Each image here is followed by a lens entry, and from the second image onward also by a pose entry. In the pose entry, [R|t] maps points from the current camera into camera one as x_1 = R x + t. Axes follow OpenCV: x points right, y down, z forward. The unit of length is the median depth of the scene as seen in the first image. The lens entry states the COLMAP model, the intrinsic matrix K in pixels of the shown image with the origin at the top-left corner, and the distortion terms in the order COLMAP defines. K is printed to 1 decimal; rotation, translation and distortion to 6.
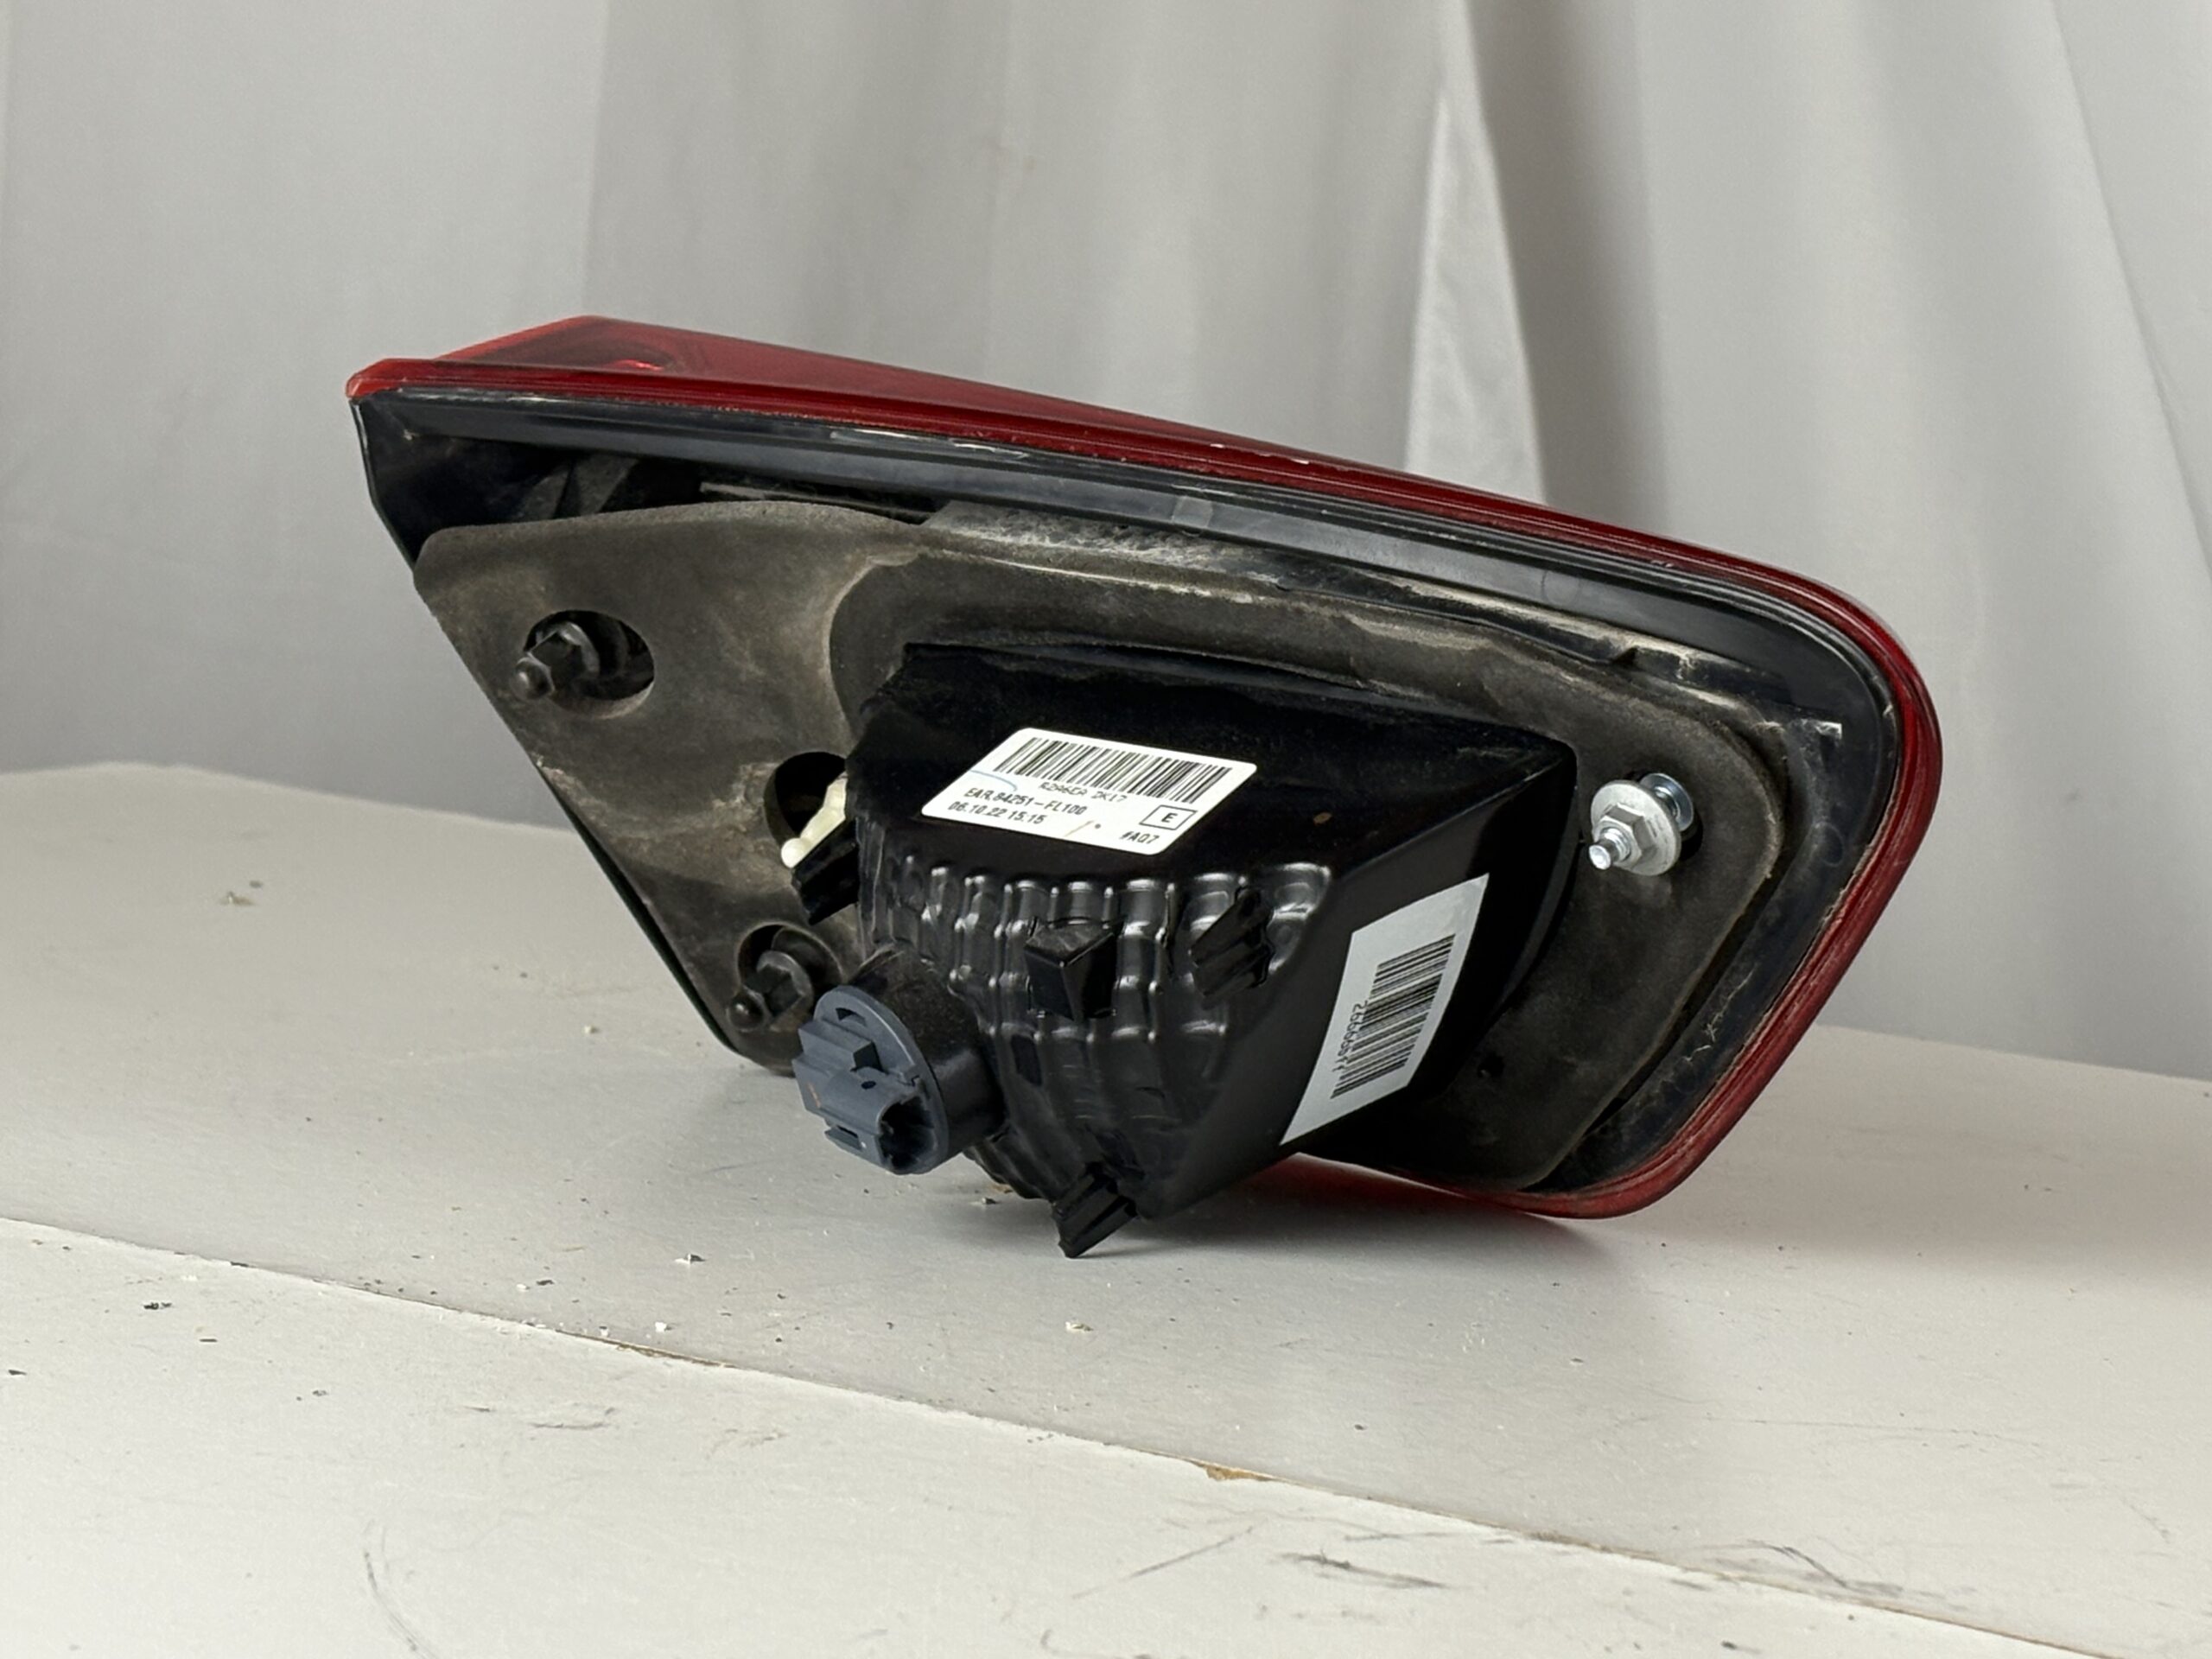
lens RADIAL K [[5570.8, 0, 1106.0], [0, 5570.8, 829.5], [0, 0, 1]] dist [0.088773, 0.165990]
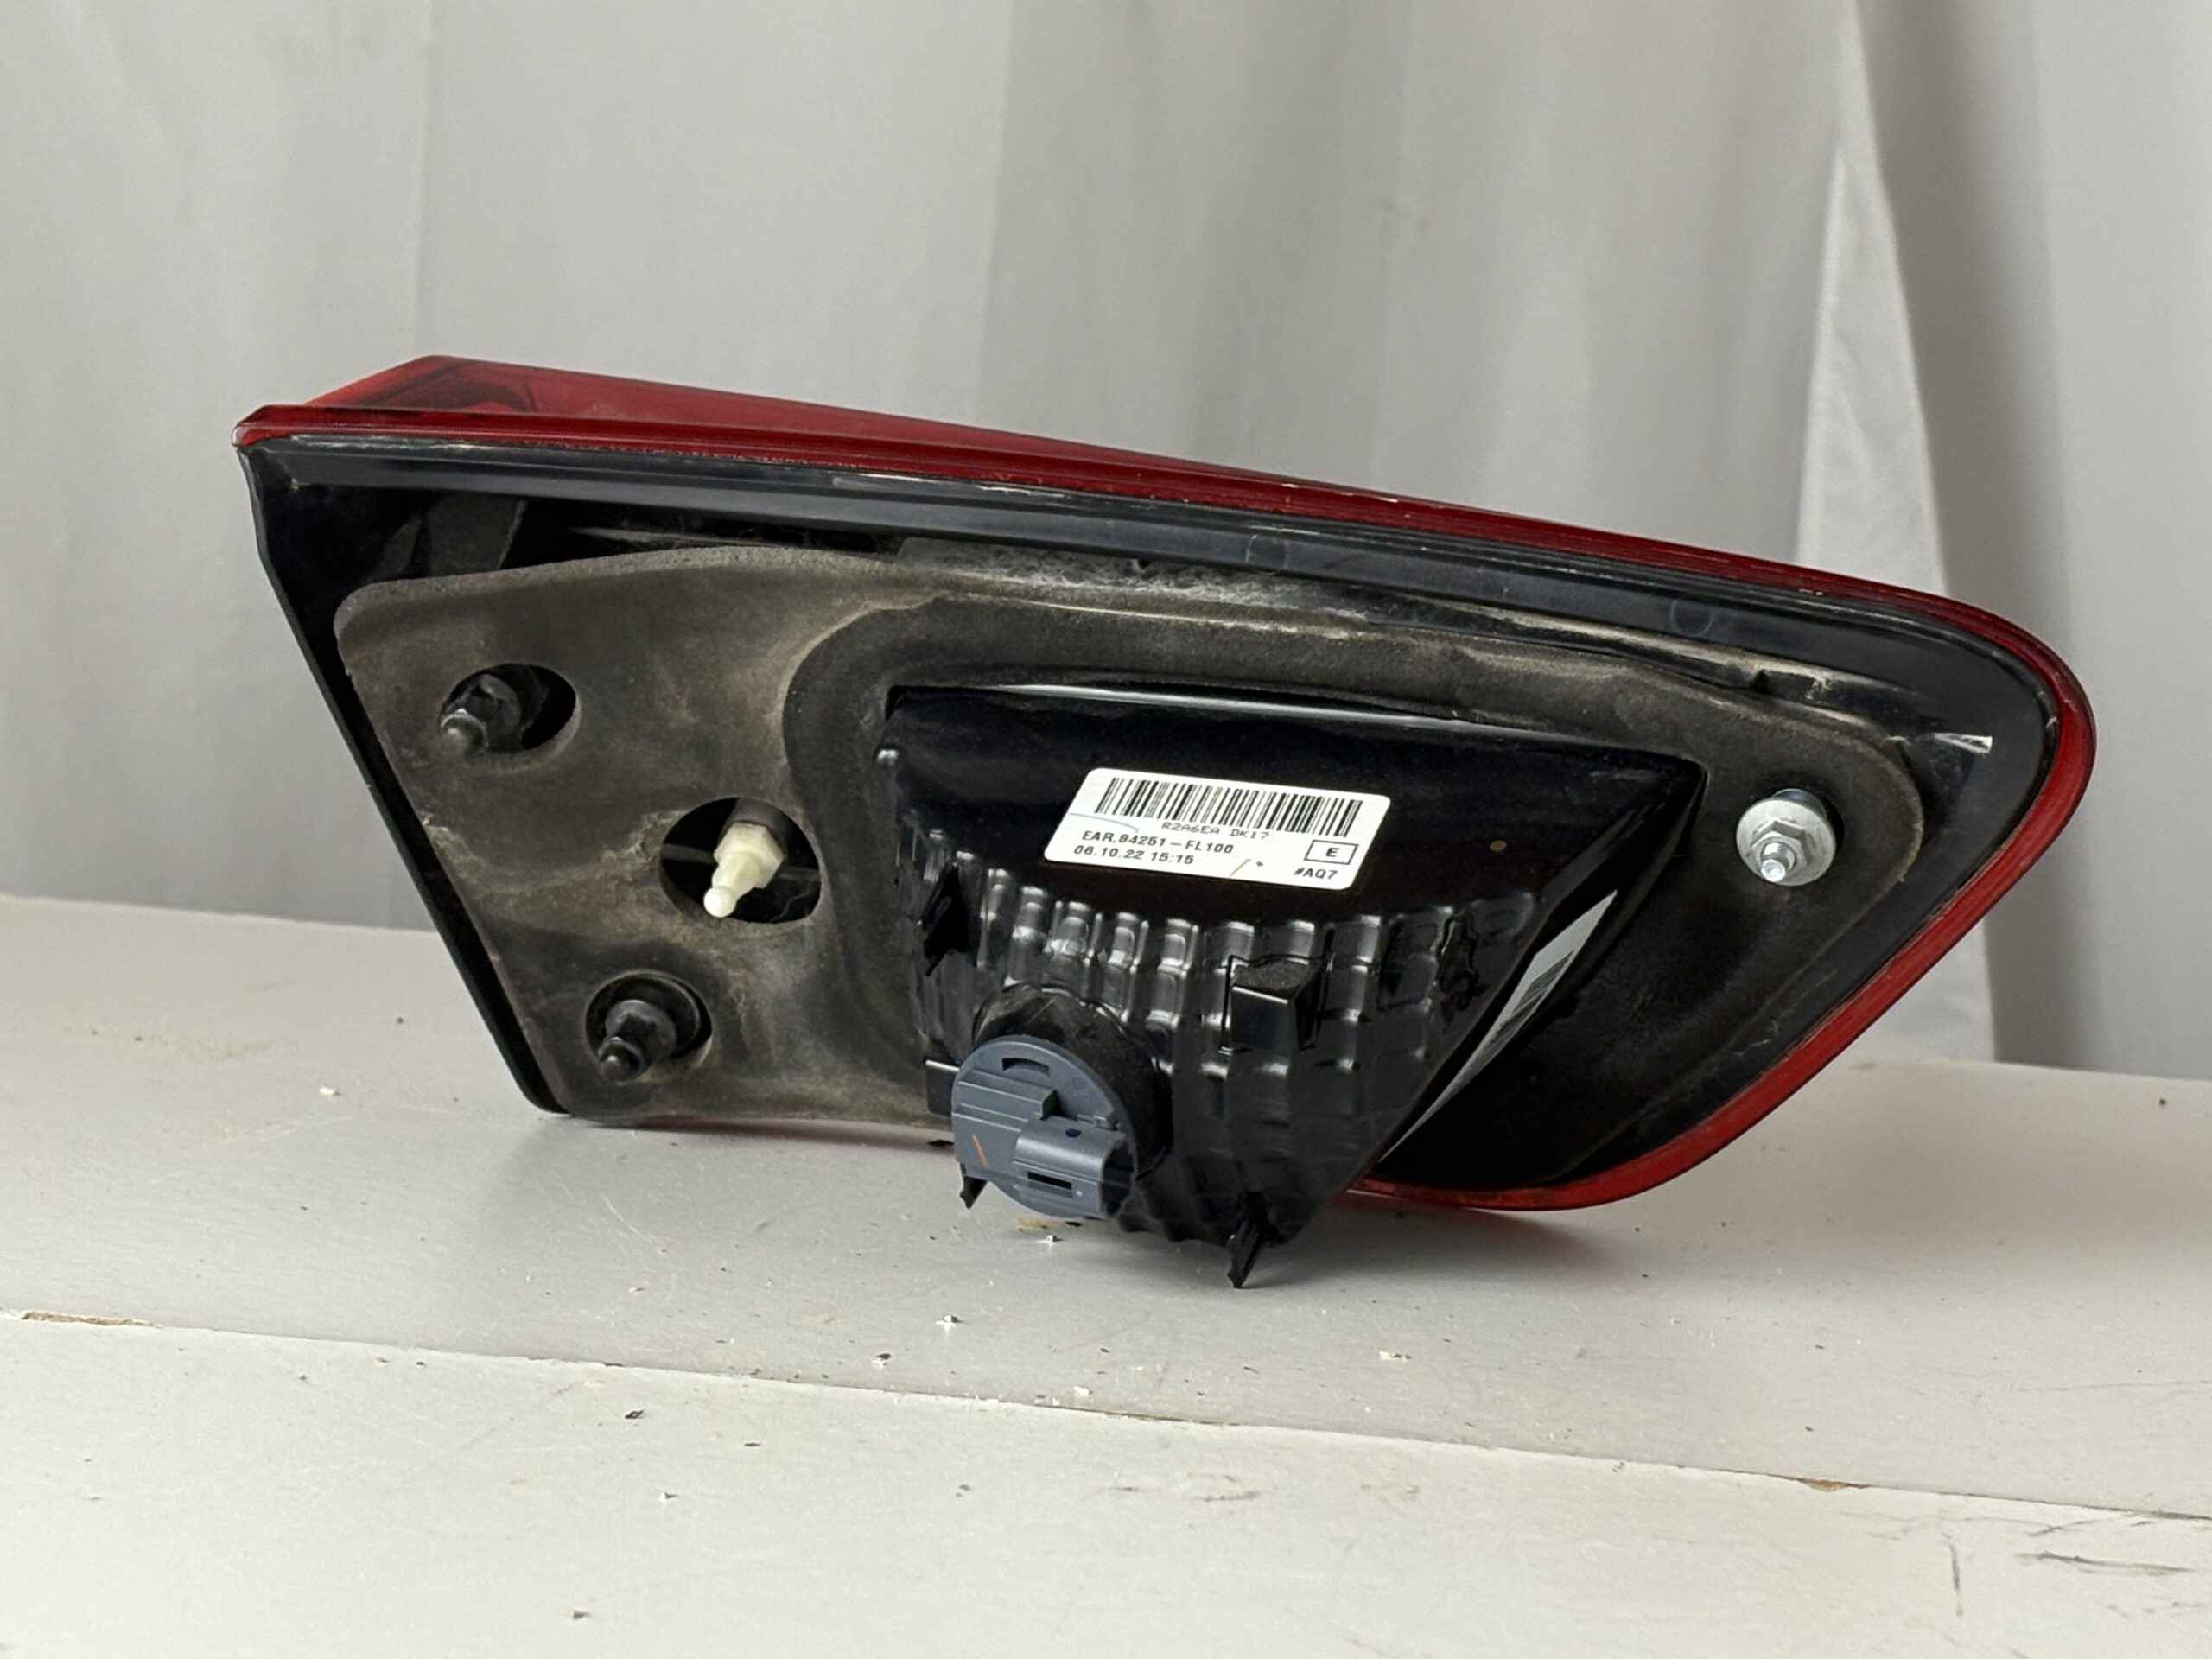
lens RADIAL K [[5570.8, 0, 1106.0], [0, 5570.8, 829.5], [0, 0, 1]] dist [0.088773, 0.165990]
pose [[0.909182, -0.048437, 0.413572, -0.416015], [0.042816, 0.998822, 0.022854, -0.029106], [-0.414192, -0.003071, 0.910184, 0.077574]]
